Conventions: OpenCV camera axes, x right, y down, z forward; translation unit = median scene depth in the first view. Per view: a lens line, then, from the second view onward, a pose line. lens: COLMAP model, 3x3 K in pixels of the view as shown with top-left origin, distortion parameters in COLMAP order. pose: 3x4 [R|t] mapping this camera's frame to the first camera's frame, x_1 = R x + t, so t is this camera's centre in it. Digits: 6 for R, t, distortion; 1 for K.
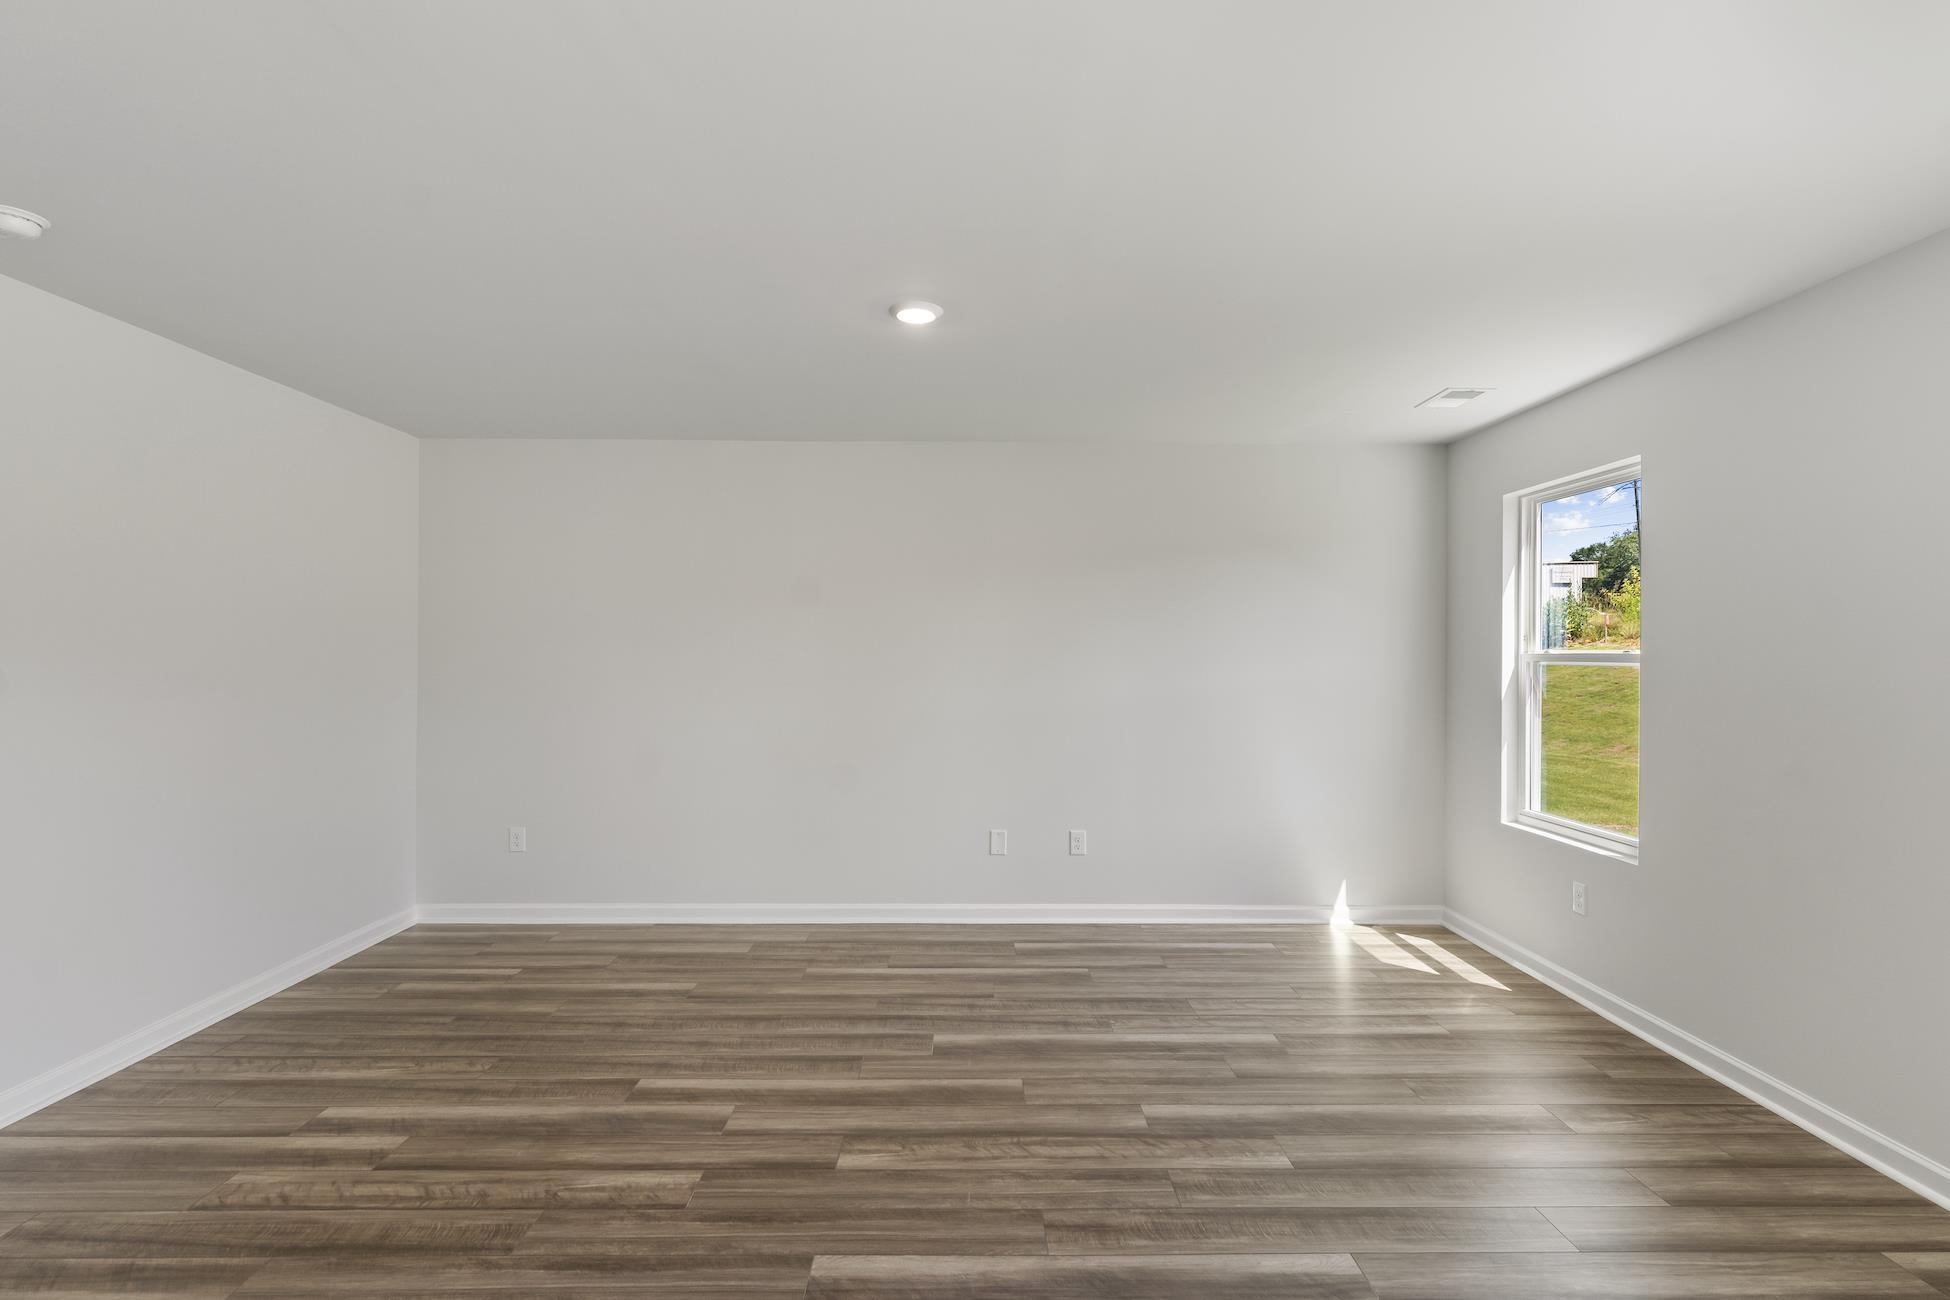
lens RADIAL K [[949.2, 0, 974.7], [0, 949.2, 660.7], [0, 0, 1]] dist [0.001919, -0.000142]
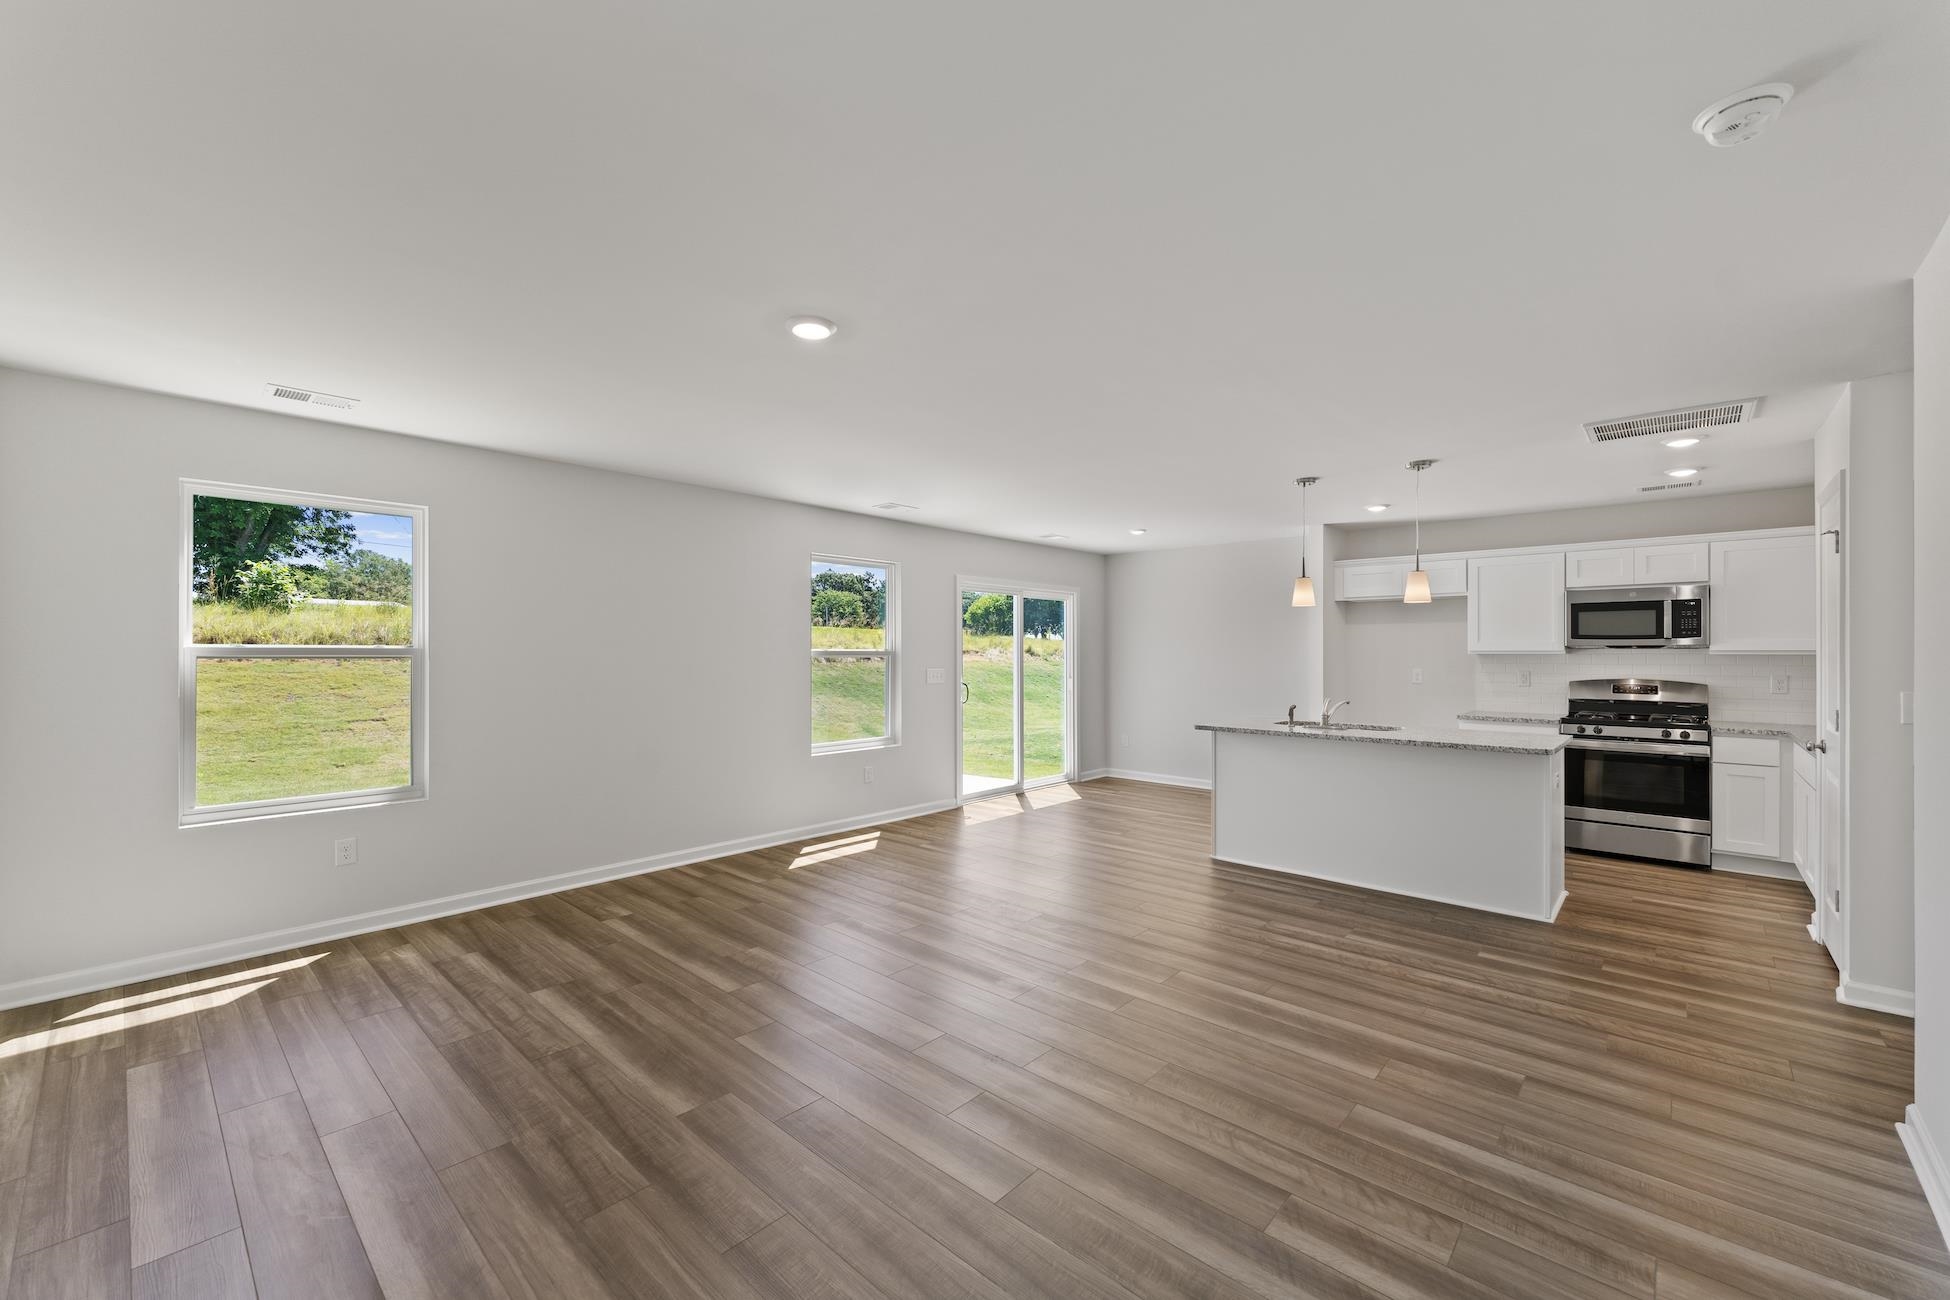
lens RADIAL K [[795.3, 0, 976.8], [0, 795.3, 653.0], [0, 0, 1]] dist [0.002733, 0.000484]
pose [[-0.736637, -0.005689, 0.676264, -0.714298], [-0.002013, 0.999979, 0.006220, -0.009355], [-0.676285, 0.003221, -0.736633, 1.369725]]
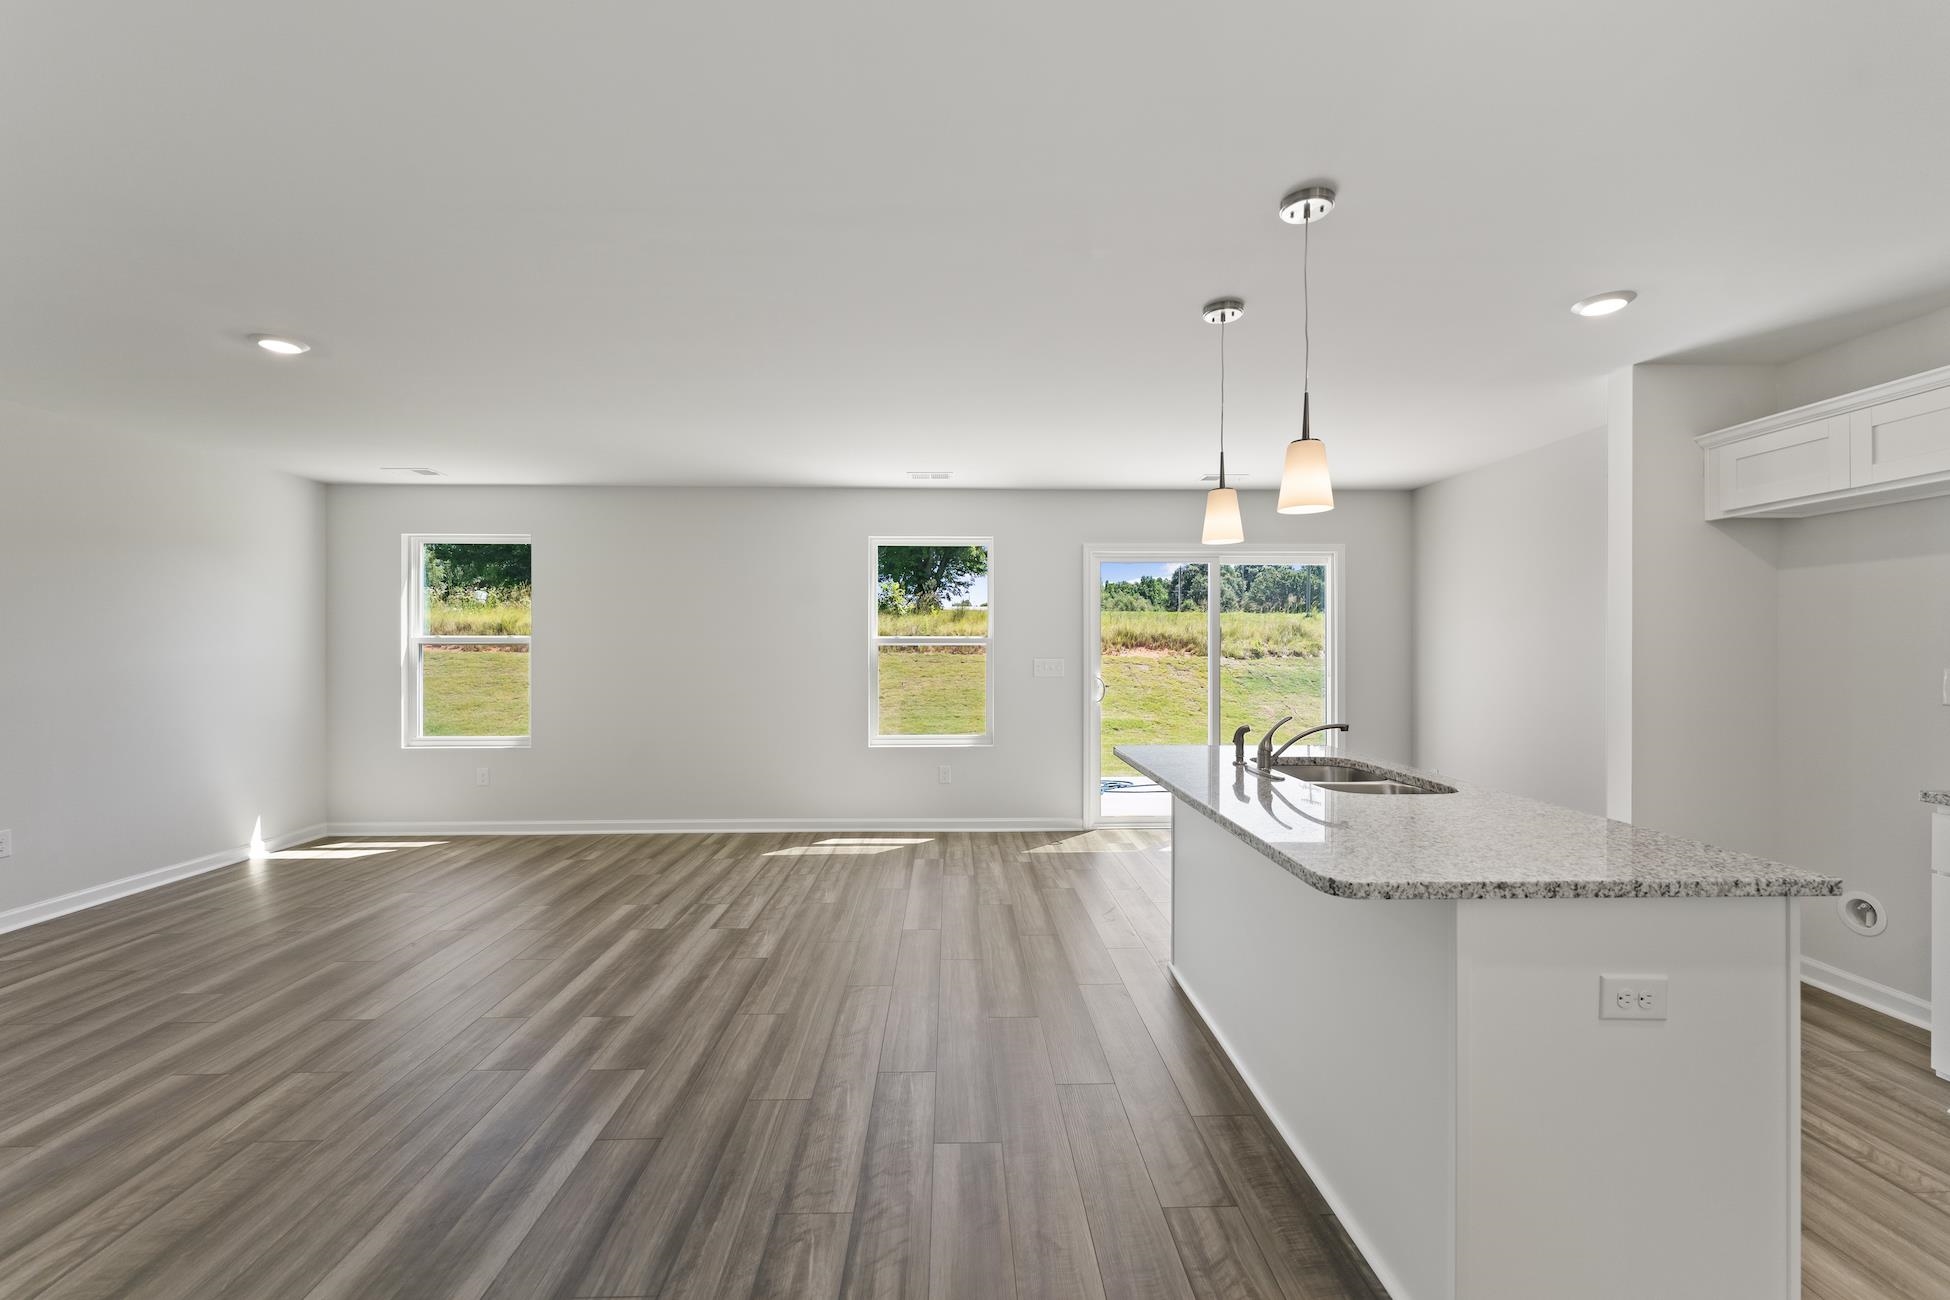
lens RADIAL K [[795.3, 0, 964.2], [0, 795.3, 649.8], [0, 0, 1]] dist [0.002733, 0.000484]
pose [[-0.010932, -0.006635, 0.999918, -0.960353], [0.005733, 0.999961, 0.006697, 0.012319], [-0.999924, 0.005805, -0.010894, 0.140635]]
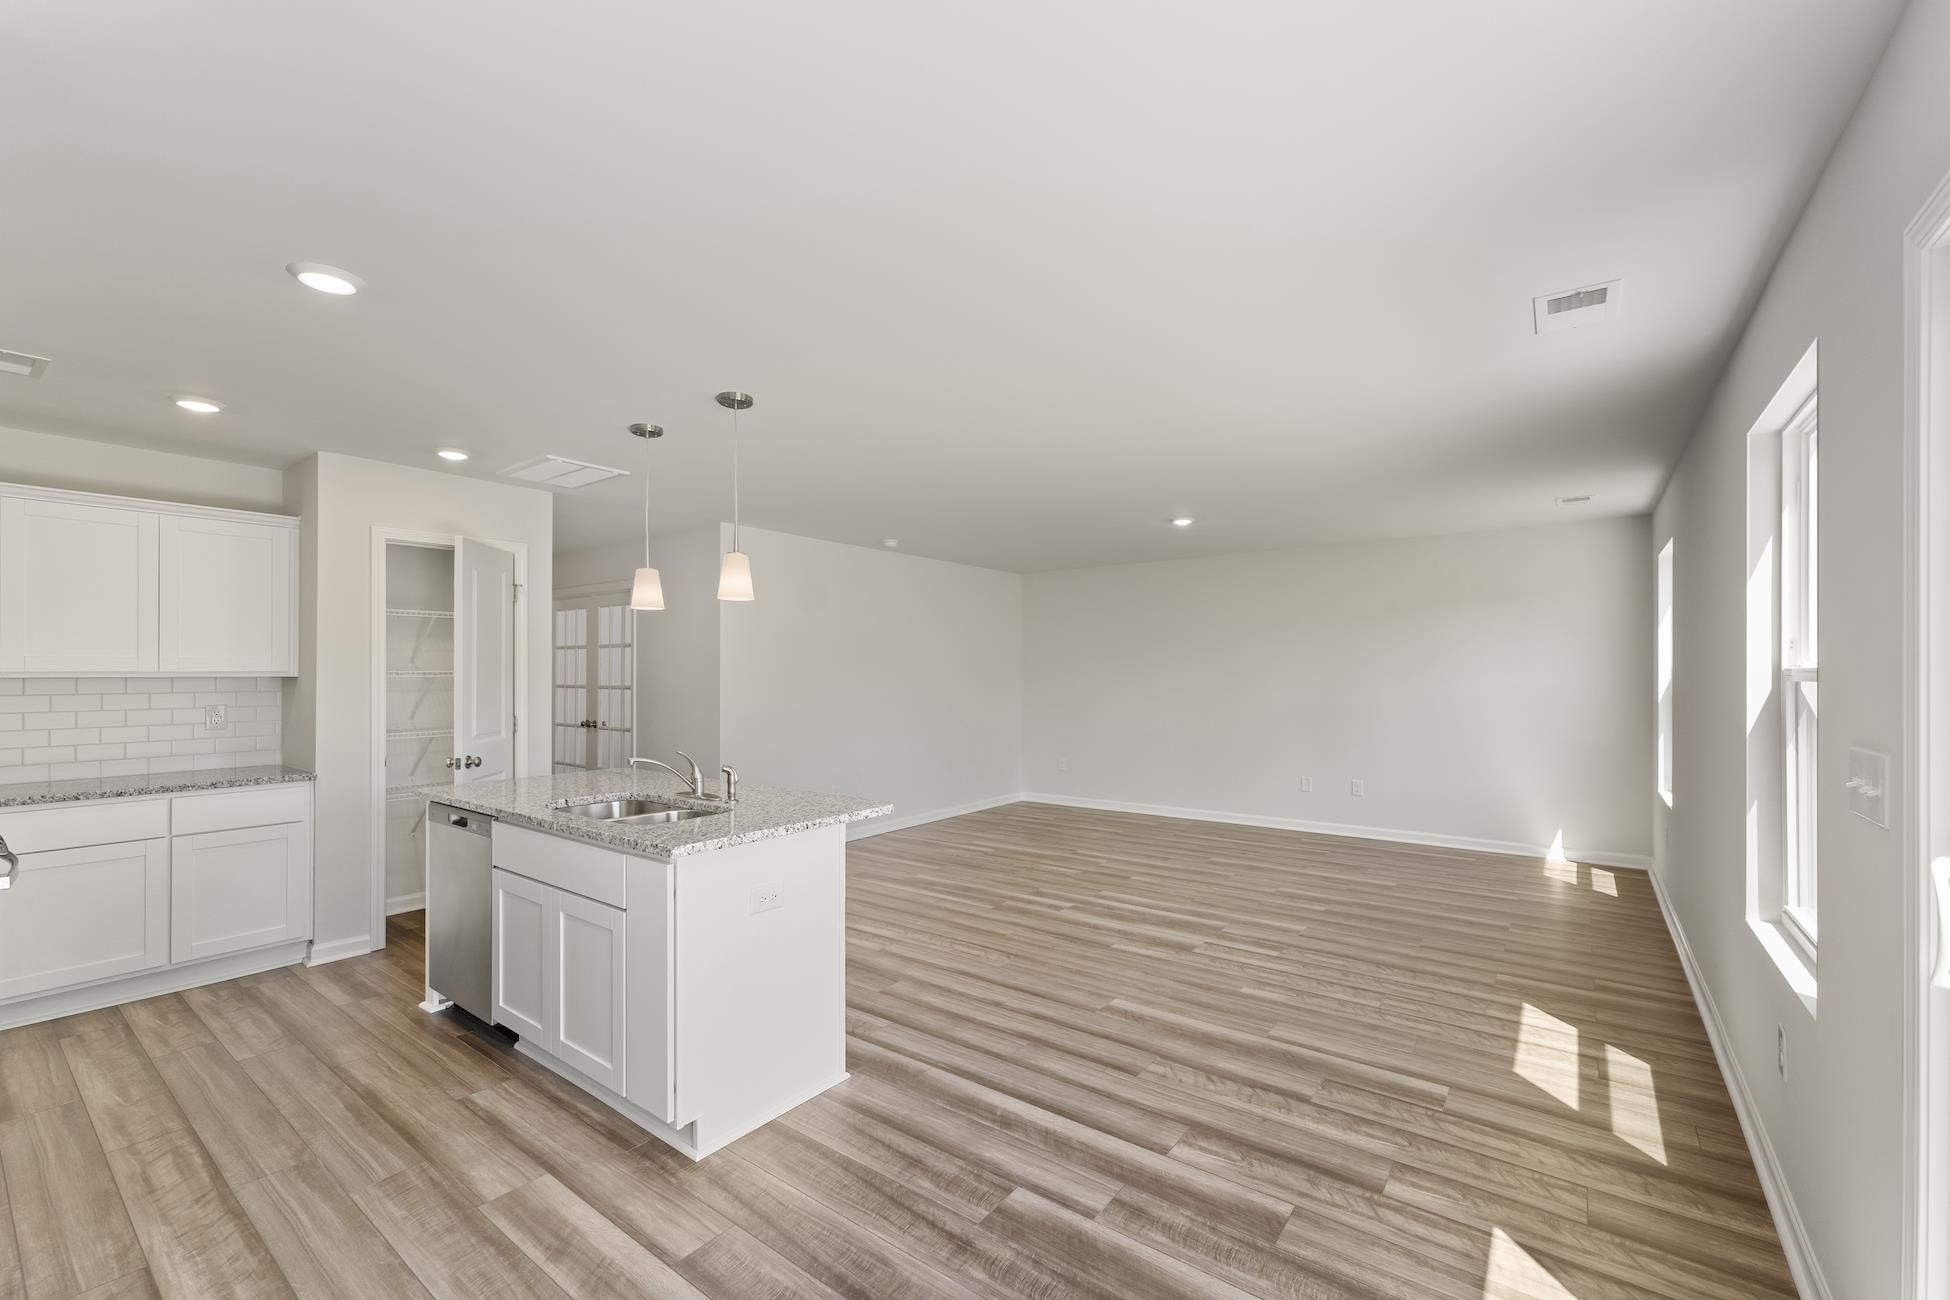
lens RADIAL K [[795.3, 0, 985.3], [0, 795.3, 664.2], [0, 0, 1]] dist [0.002733, 0.000484]
pose [[0.795970, -0.012709, -0.605203, 0.630045], [0.002494, 0.999840, -0.017716, 0.004425], [0.605331, 0.012592, 0.795874, -0.691484]]
